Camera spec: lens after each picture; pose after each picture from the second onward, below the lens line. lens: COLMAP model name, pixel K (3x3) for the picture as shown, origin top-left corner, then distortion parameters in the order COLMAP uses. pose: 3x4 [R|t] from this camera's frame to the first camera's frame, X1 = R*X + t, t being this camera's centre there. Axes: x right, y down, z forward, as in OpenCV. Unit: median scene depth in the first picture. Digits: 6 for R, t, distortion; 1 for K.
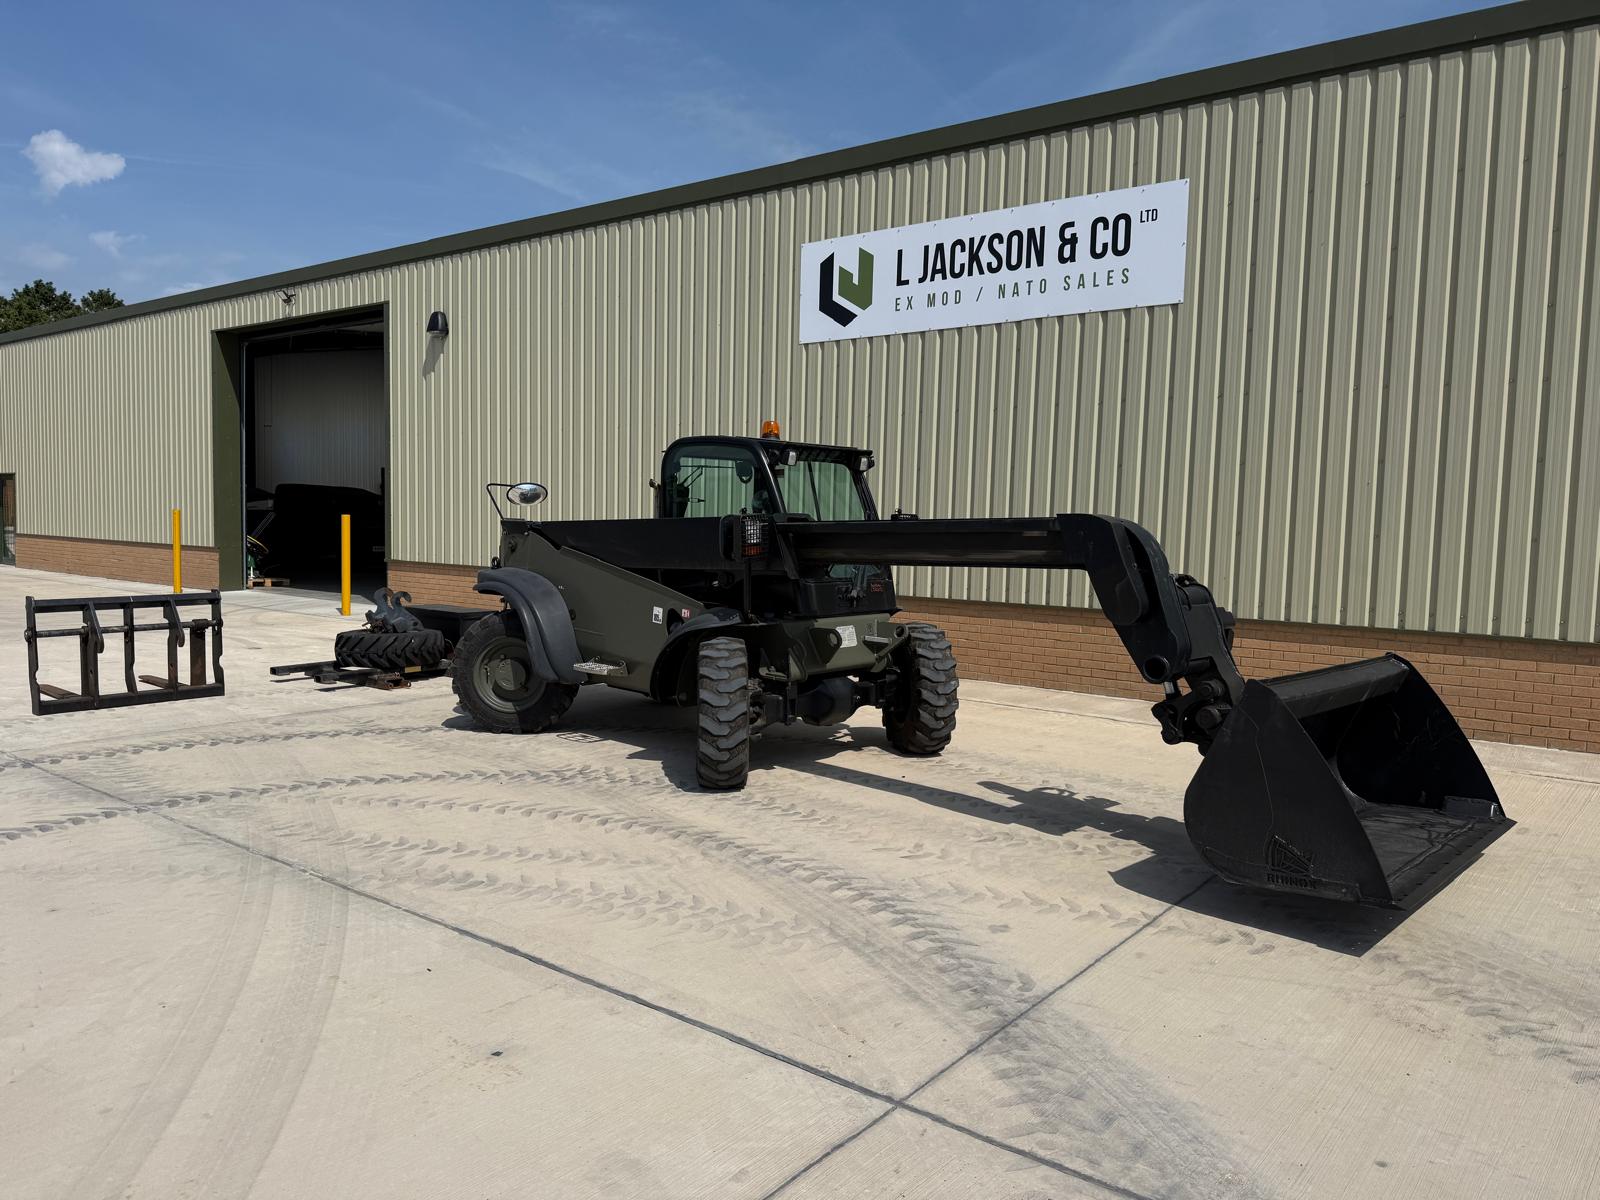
lens RADIAL K [[1109.6, 0, 793.7], [0, 1109.6, 606.5], [0, 0, 1]] dist [0.110708, -0.167483]
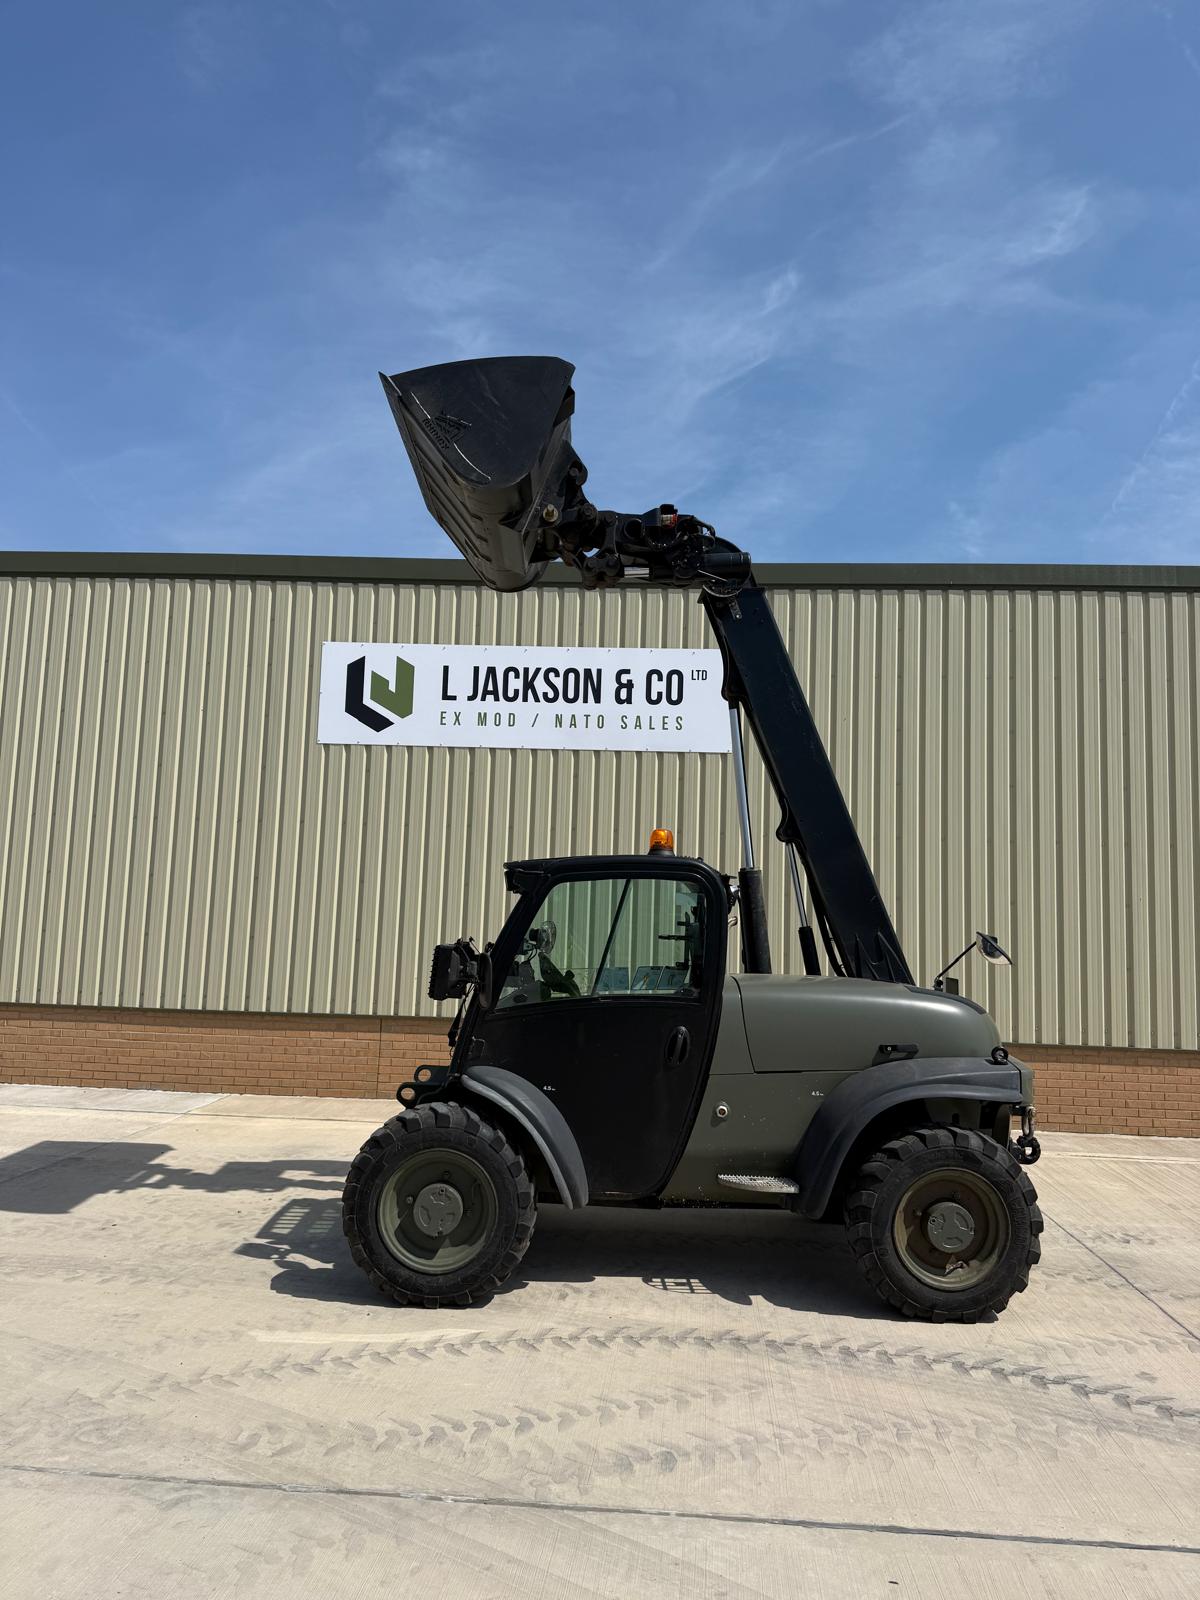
lens RADIAL K [[1109.6, 0, 595.2], [0, 1109.6, 800.7], [0, 0, 1]] dist [0.110708, -0.167483]
pose [[0.831027, 0.069089, 0.551925, -0.362627], [0.026354, 0.986251, -0.163139, -0.037569], [-0.555608, 0.150118, 0.817780, 0.145452]]
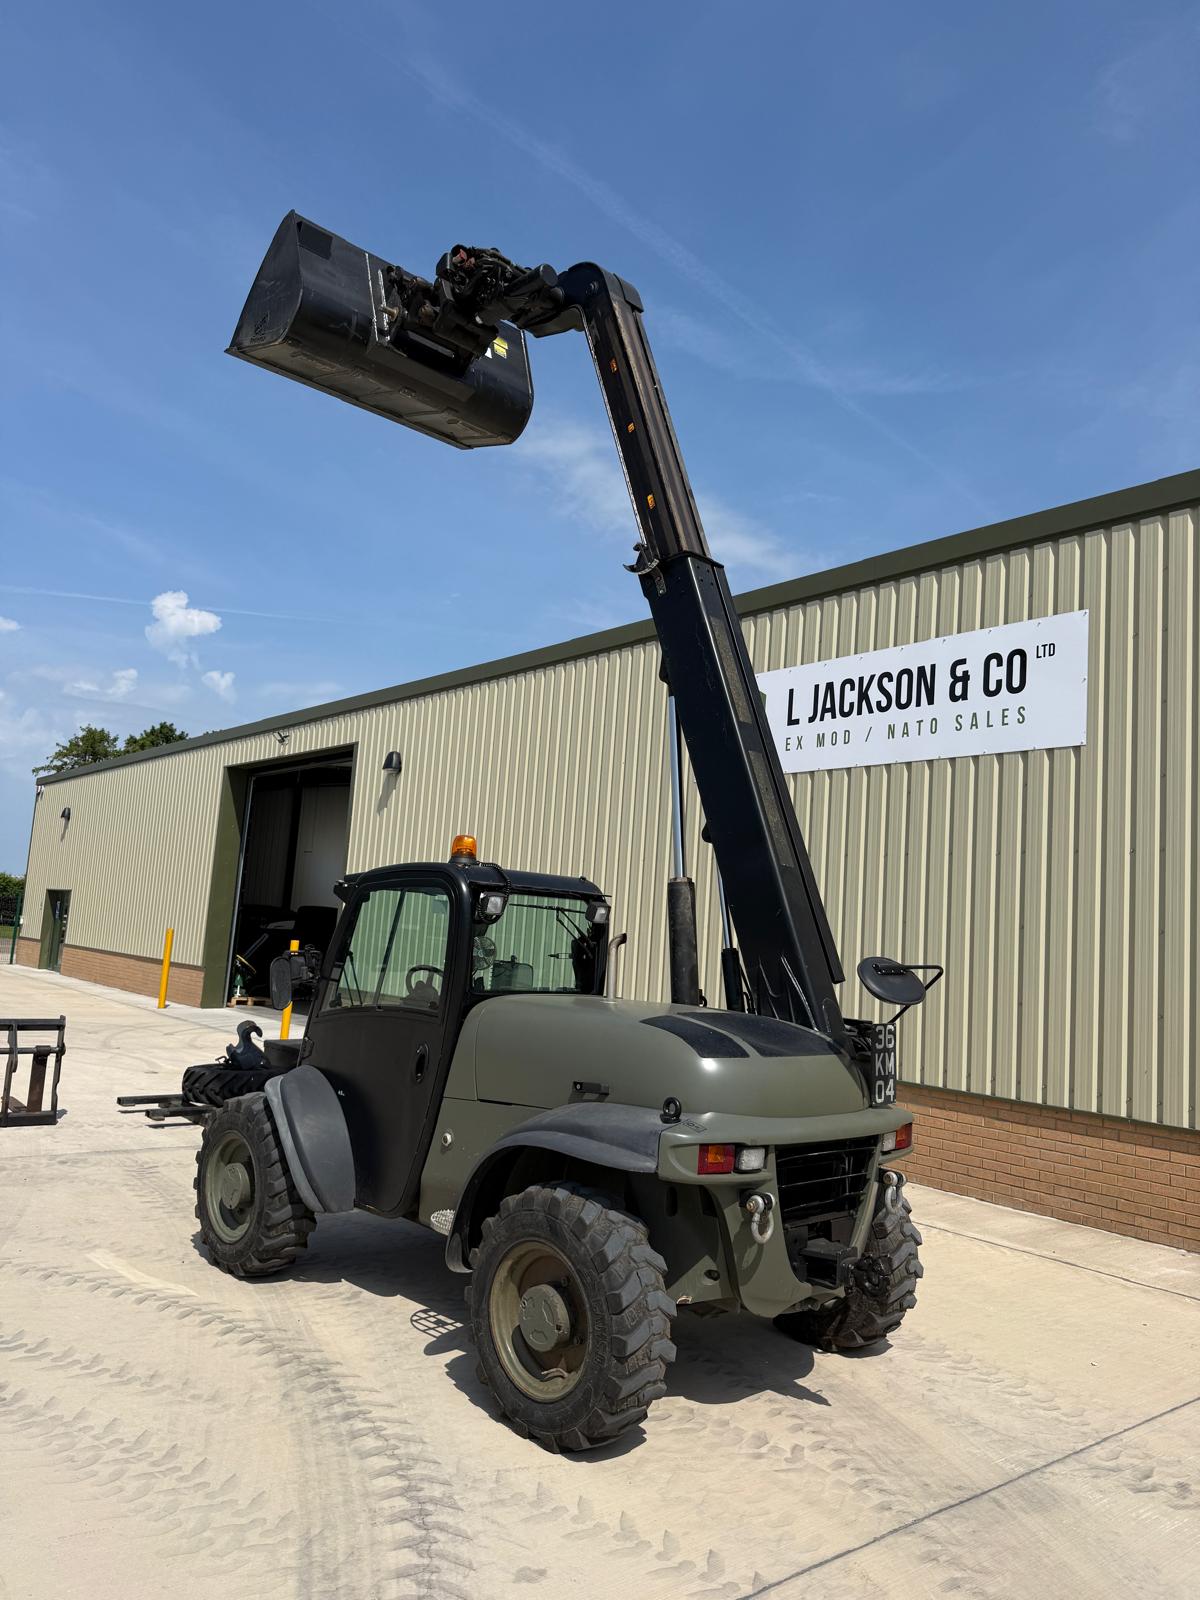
lens RADIAL K [[1109.8, 0, 593.6], [0, 1109.8, 828.1], [0, 0, 1]] dist [0.107974, -0.142136]
pose [[0.973949, 0.019202, -0.225951, 0.160264], [-0.060823, 0.982018, -0.178720, -0.025913], [0.218456, 0.187808, 0.957604, 0.088883]]
